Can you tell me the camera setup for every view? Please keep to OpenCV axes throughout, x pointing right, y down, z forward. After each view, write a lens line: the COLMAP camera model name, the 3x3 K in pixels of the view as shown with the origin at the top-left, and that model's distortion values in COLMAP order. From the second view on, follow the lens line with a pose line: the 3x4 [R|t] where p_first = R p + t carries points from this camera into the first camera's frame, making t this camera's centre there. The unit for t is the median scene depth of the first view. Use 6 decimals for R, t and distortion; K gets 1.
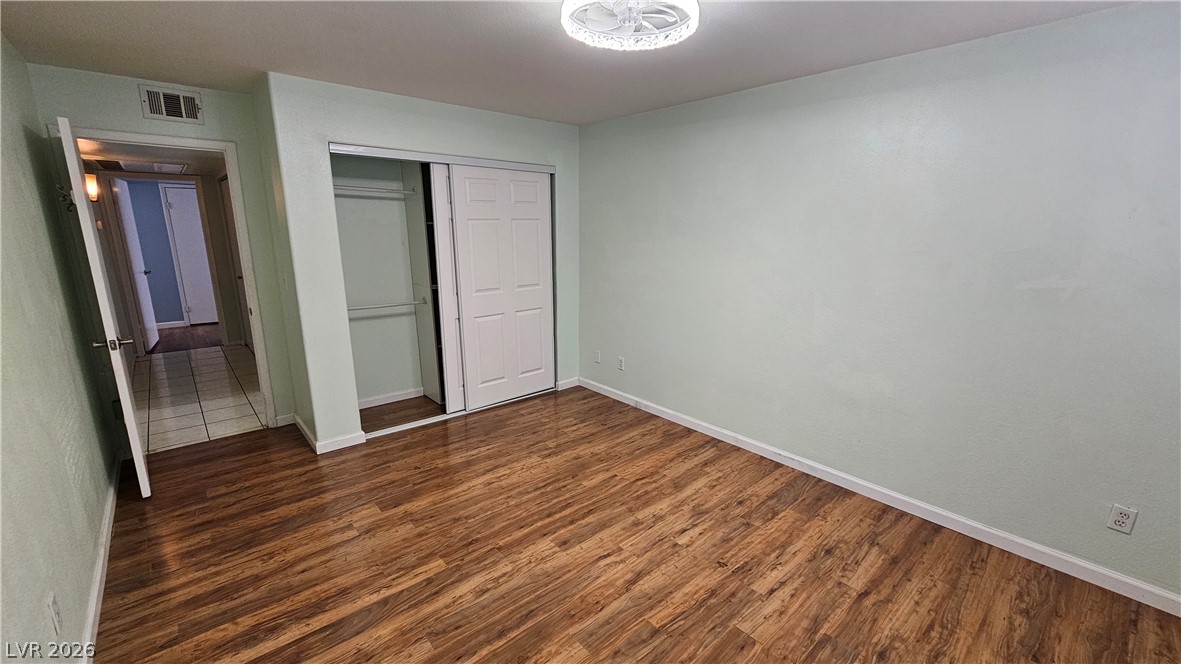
lens RADIAL K [[485.9, 0, 597.1], [0, 485.9, 335.1], [0, 0, 1]] dist [-0.001775, 0.000017]
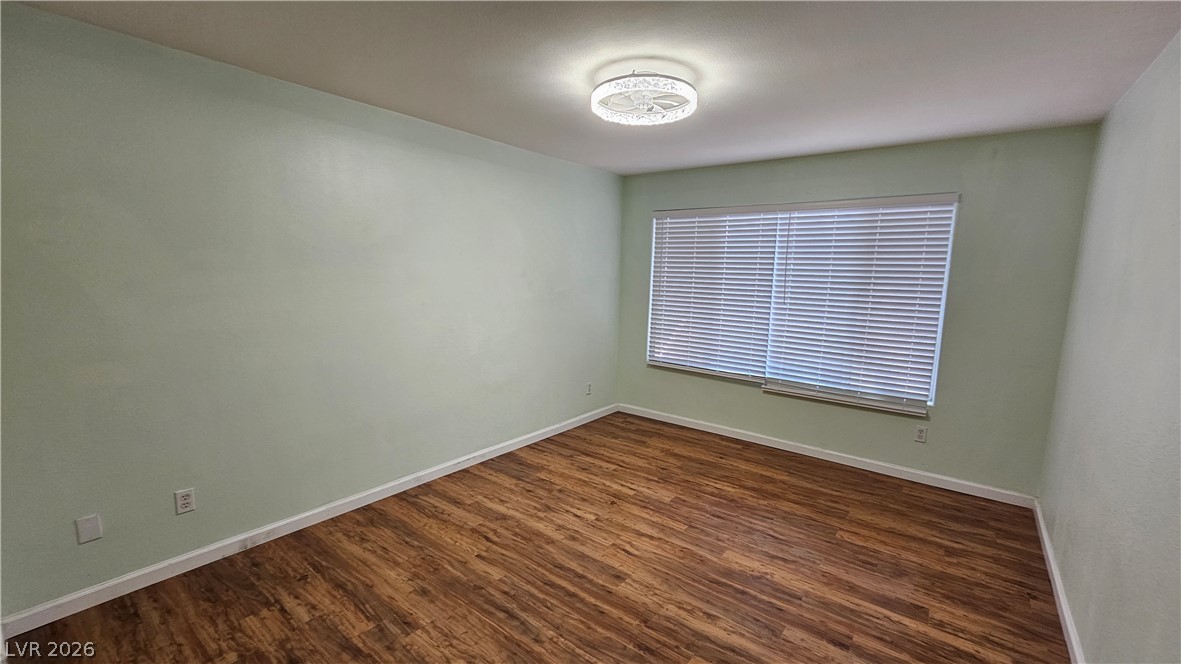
lens RADIAL K [[485.9, 0, 596.9], [0, 485.9, 333.6], [0, 0, 1]] dist [-0.001775, 0.000017]
pose [[-0.187516, -0.144787, 0.971532, -0.907519], [0.188261, 0.965443, 0.180216, -0.223979], [-0.964052, 0.216695, -0.153778, 1.043557]]
